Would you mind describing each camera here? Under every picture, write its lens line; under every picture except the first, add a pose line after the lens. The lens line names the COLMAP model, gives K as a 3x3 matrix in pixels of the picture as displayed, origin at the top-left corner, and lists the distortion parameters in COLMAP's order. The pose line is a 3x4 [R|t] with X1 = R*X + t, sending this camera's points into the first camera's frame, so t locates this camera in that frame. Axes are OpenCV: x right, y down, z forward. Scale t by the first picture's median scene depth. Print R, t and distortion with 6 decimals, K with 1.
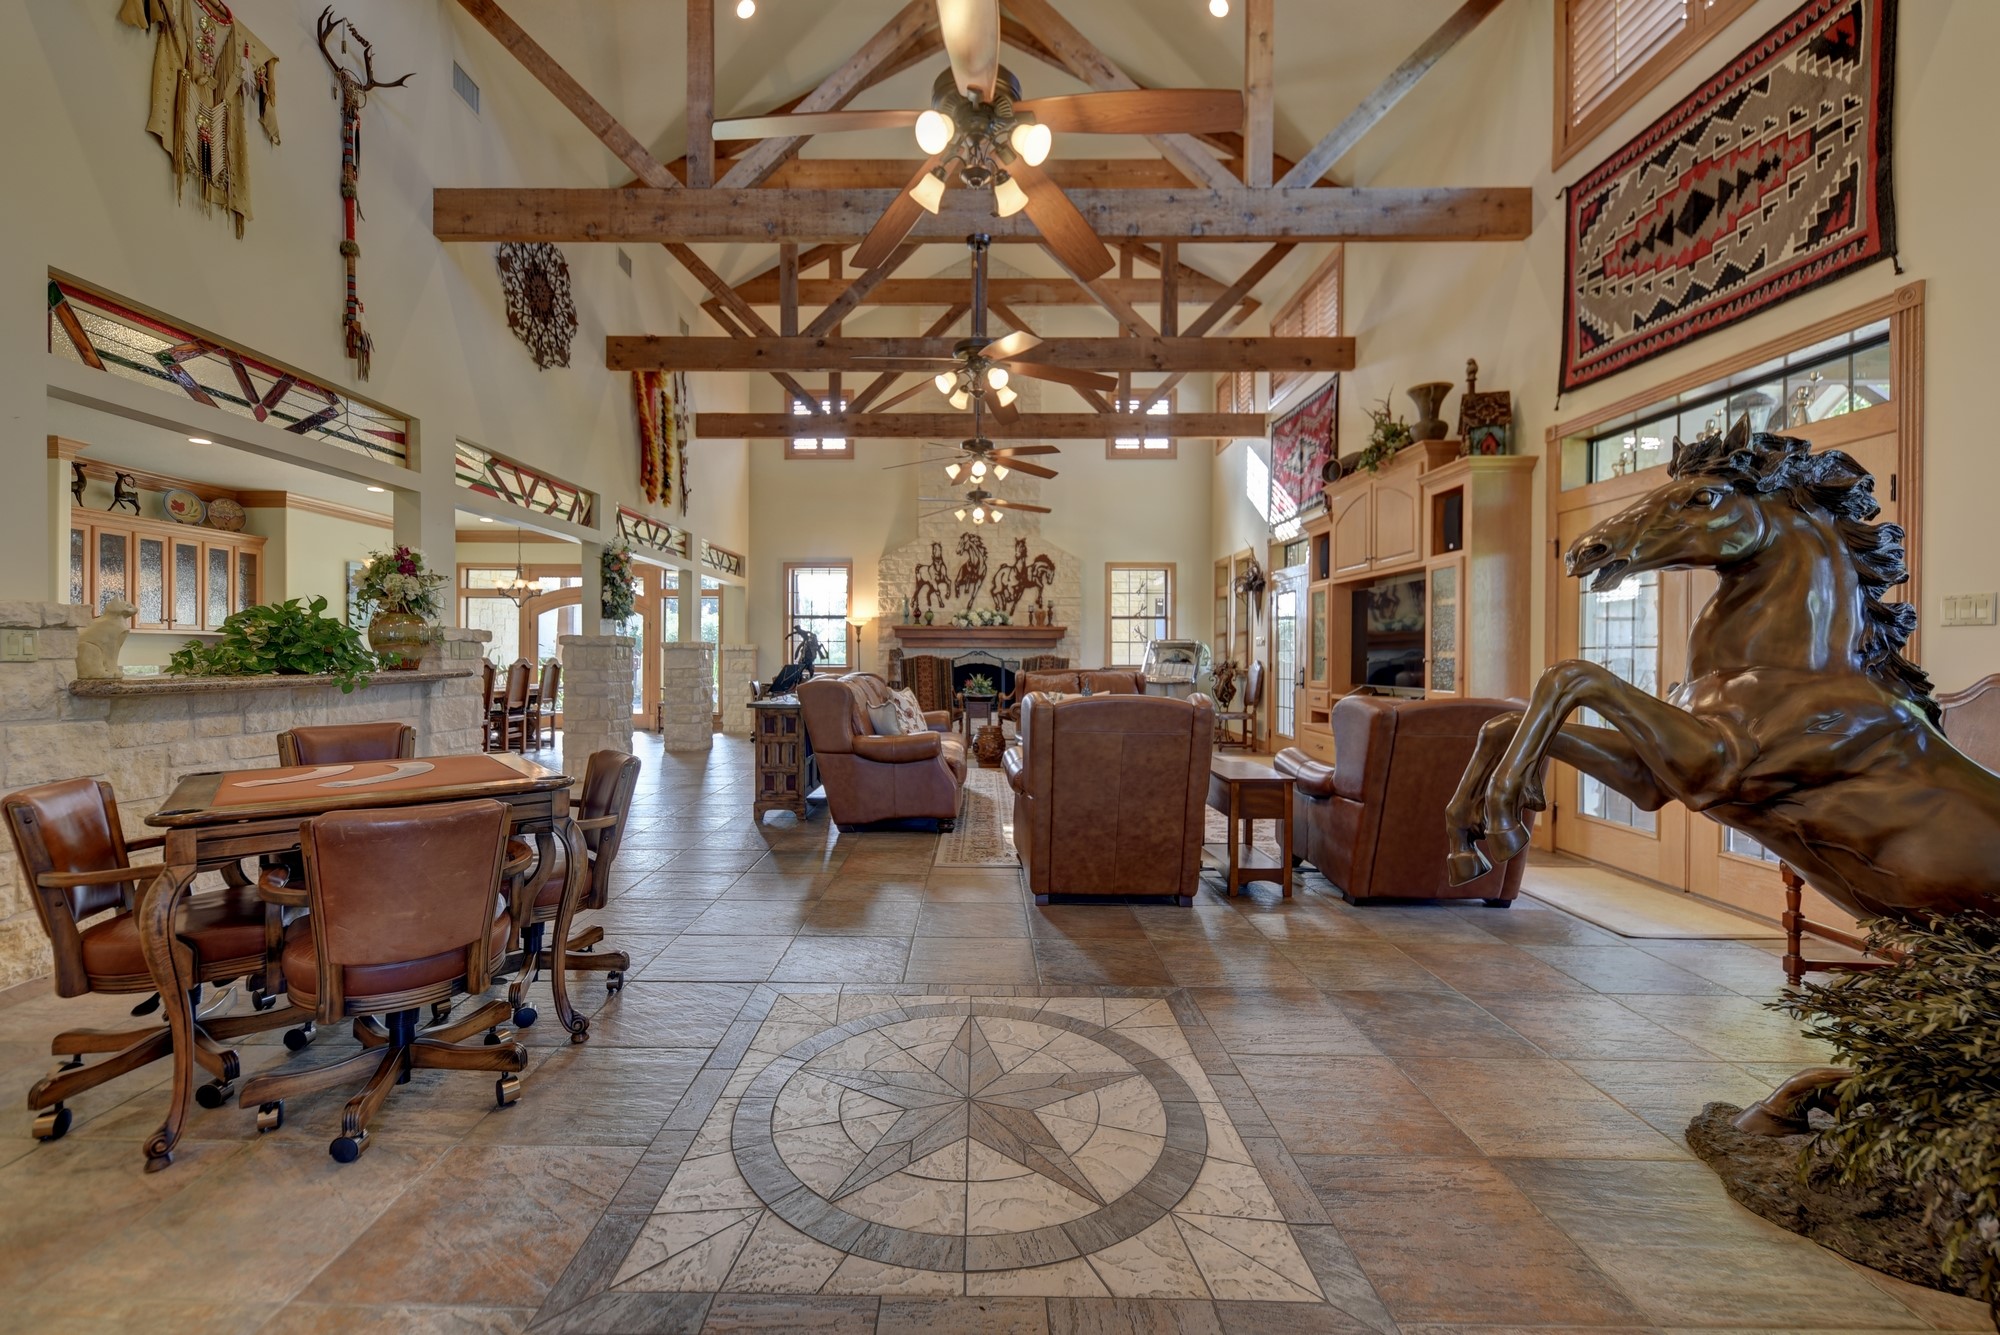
lens RADIAL K [[800.7, 0, 1000.0], [0, 800.7, 658.2], [0, 0, 1]] dist [-0.001767, 0.000207]
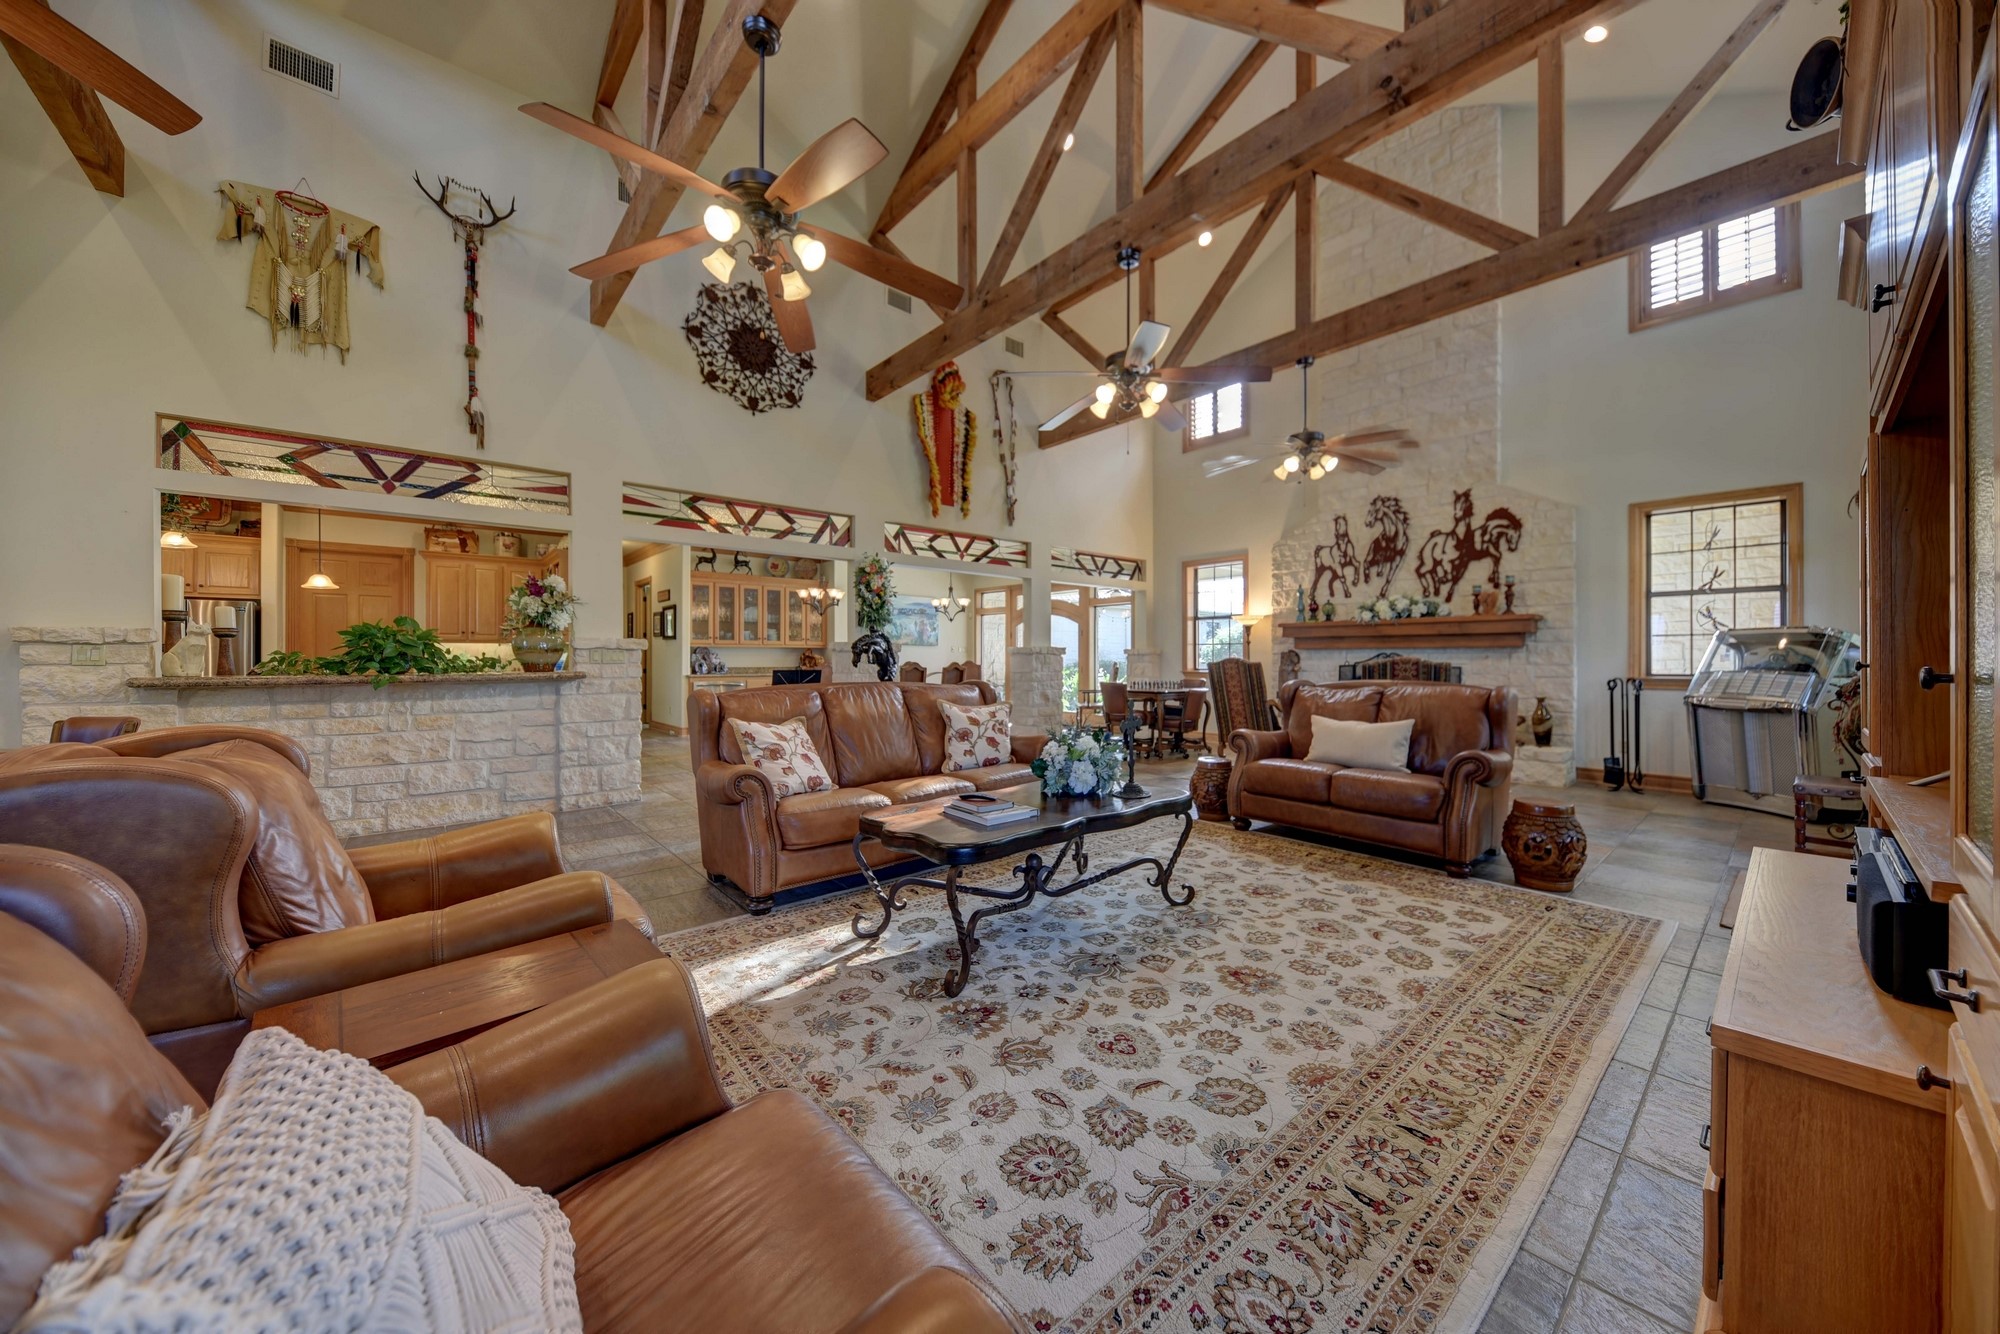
lens RADIAL K [[693.3, 0, 1019.3], [0, 693.3, 657.0], [0, 0, 1]] dist [0.001283, -0.000787]
pose [[0.666299, -0.006254, -0.745659, 0.231920], [0.000103, 0.999966, -0.008295, 0.000035], [0.745685, 0.005450, 0.666277, 0.332928]]
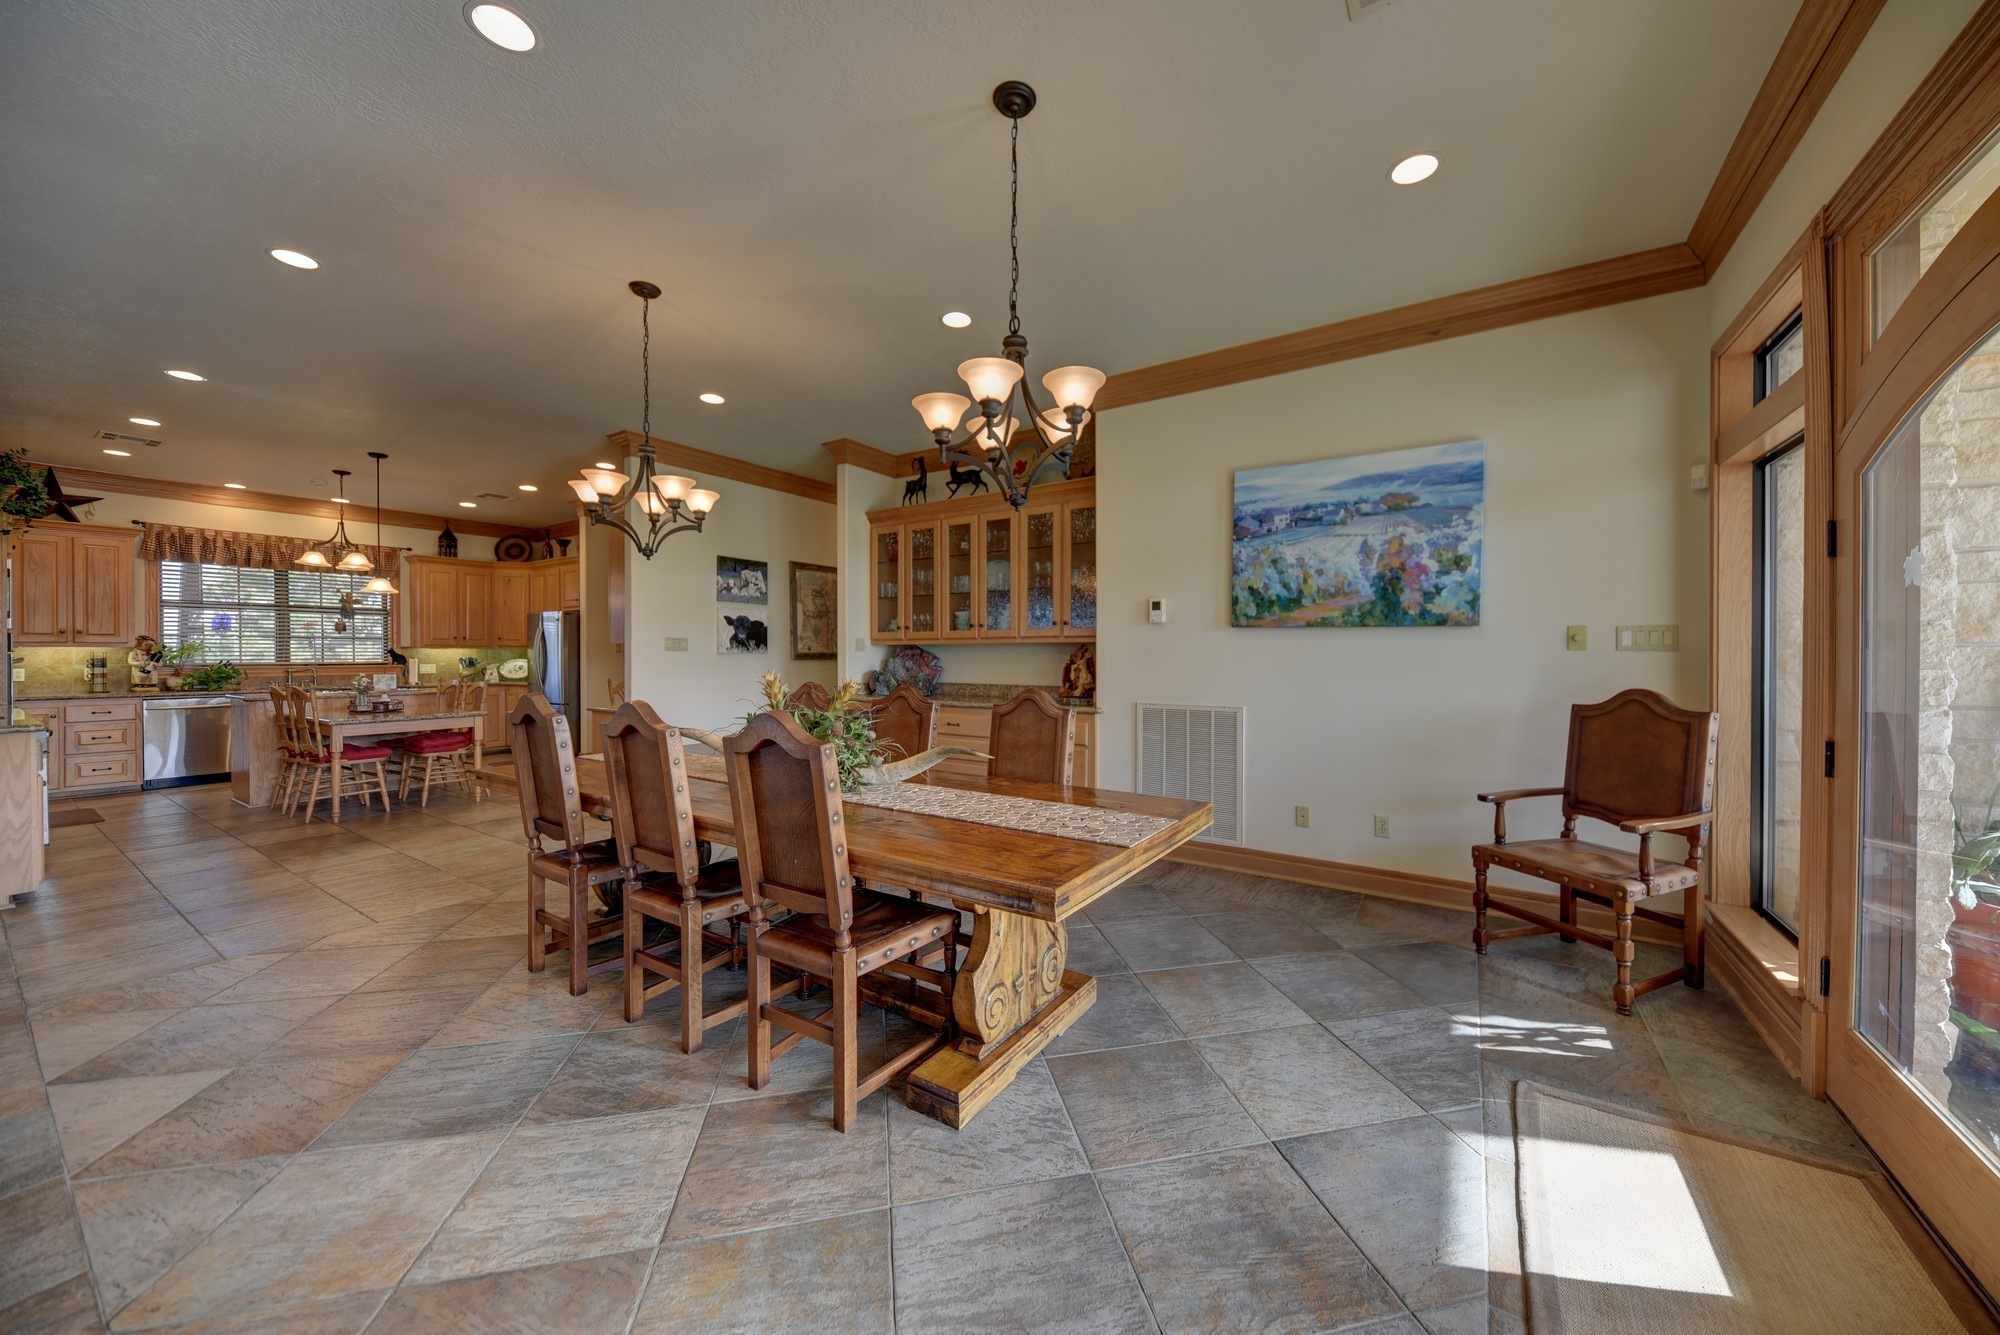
lens RADIAL K [[693.3, 0, 1037.8], [0, 693.3, 657.3], [0, 0, 1]] dist [0.001283, -0.000787]
pose [[-0.529924, 0.002385, -0.848042, -0.360668], [-0.005463, 0.999966, 0.006226, -0.014608], [0.848027, 0.007932, -0.529893, 0.986884]]
